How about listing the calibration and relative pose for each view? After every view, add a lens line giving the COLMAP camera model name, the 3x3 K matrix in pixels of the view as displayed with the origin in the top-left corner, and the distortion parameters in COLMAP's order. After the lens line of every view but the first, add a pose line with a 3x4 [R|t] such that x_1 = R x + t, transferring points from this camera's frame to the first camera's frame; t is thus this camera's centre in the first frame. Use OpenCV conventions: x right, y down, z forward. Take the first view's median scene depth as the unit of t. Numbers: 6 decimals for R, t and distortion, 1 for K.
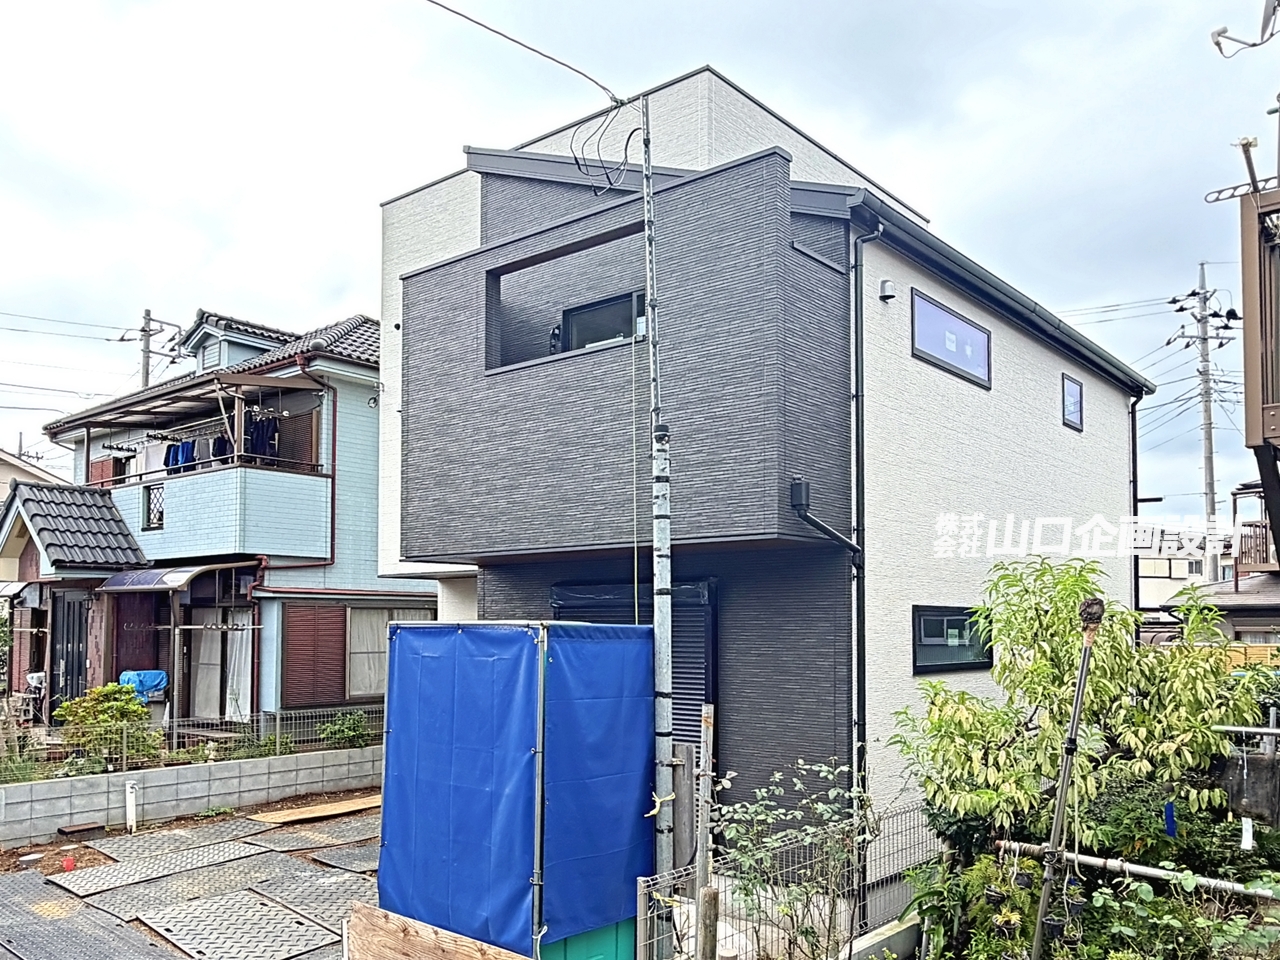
lens RADIAL K [[1021.4, 0, 569.4], [0, 1021.4, 593.3], [0, 0, 1]] dist [0.049572, -0.023205]
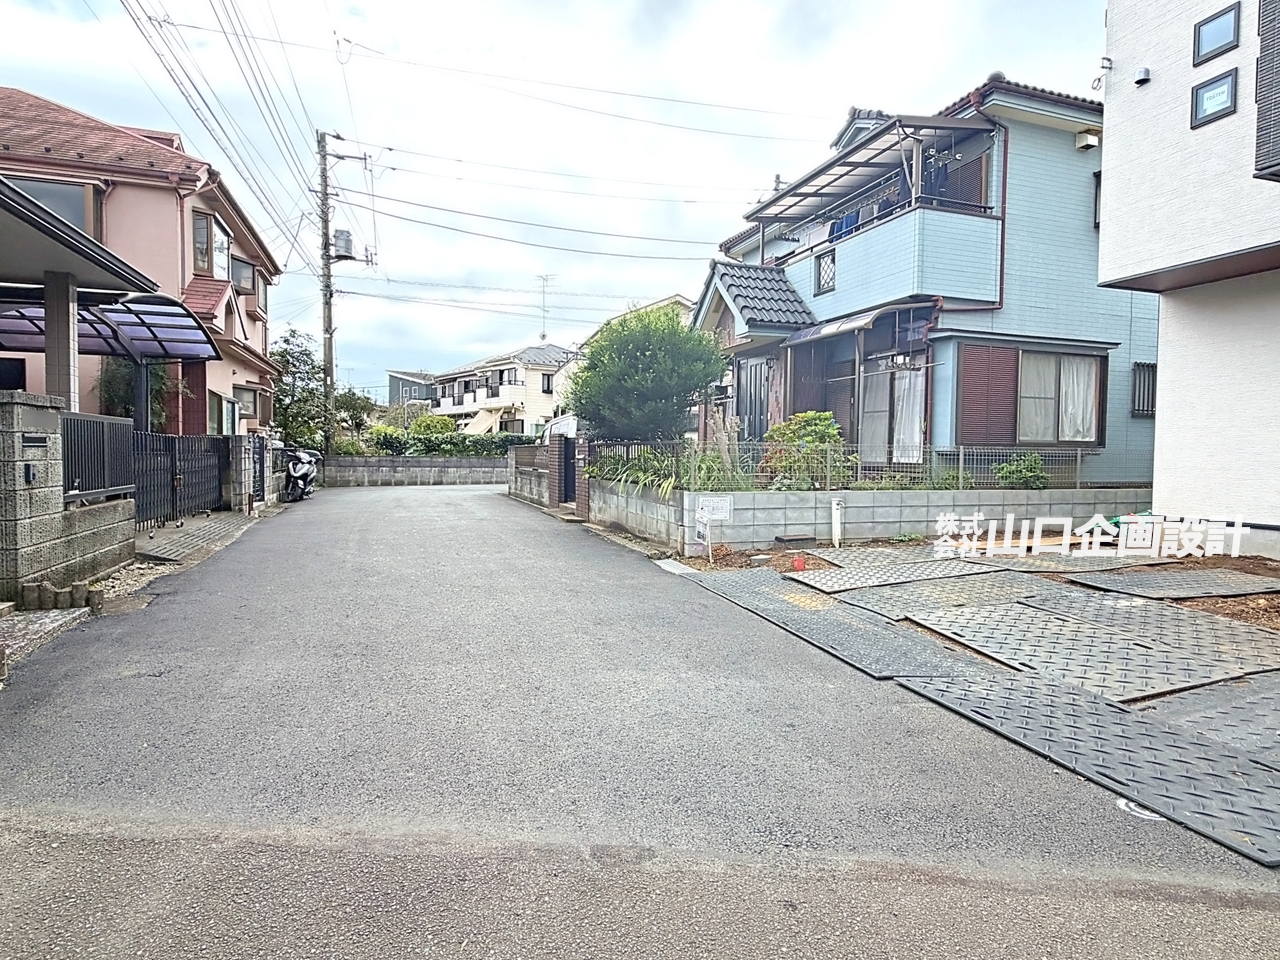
lens RADIAL K [[730.5, 0, 670.4], [0, 730.5, 480.2], [0, 0, 1]] dist [-0.001099, 0.001068]
pose [[0.883351, 0.022564, -0.468168, -0.191195], [0.008041, 0.997964, 0.063270, 0.096747], [0.468643, -0.059655, 0.881371, 0.229510]]
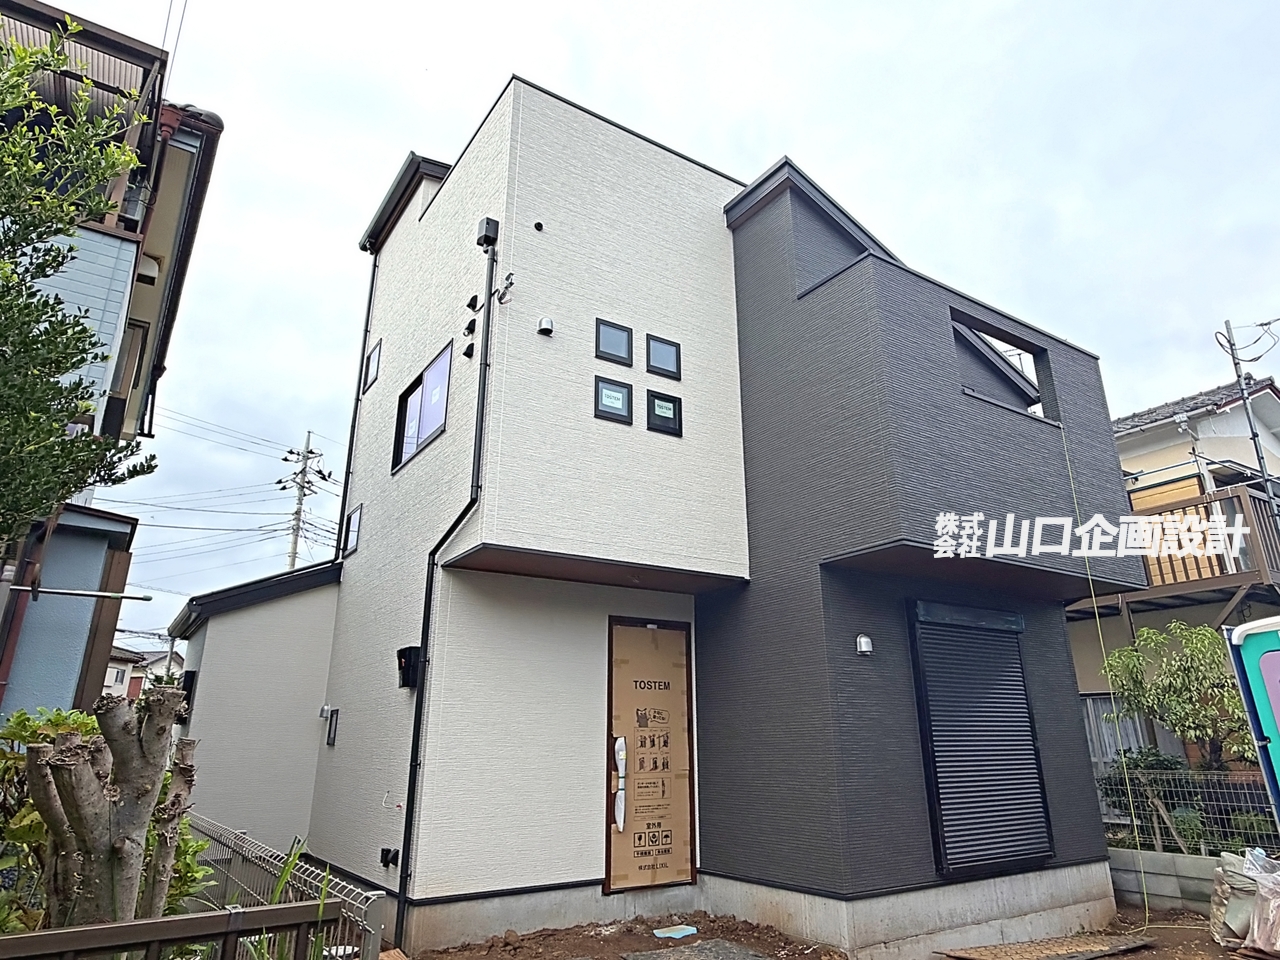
lens RADIAL K [[808.6, 0, 641.3], [0, 808.6, 470.3], [0, 0, 1]] dist [0.001079, -0.004430]
pose [[0.236345, 0.311589, 0.920355, -0.563487], [-0.020338, 0.948568, -0.315918, 0.083844], [-0.971456, 0.055948, 0.230526, 0.704075]]
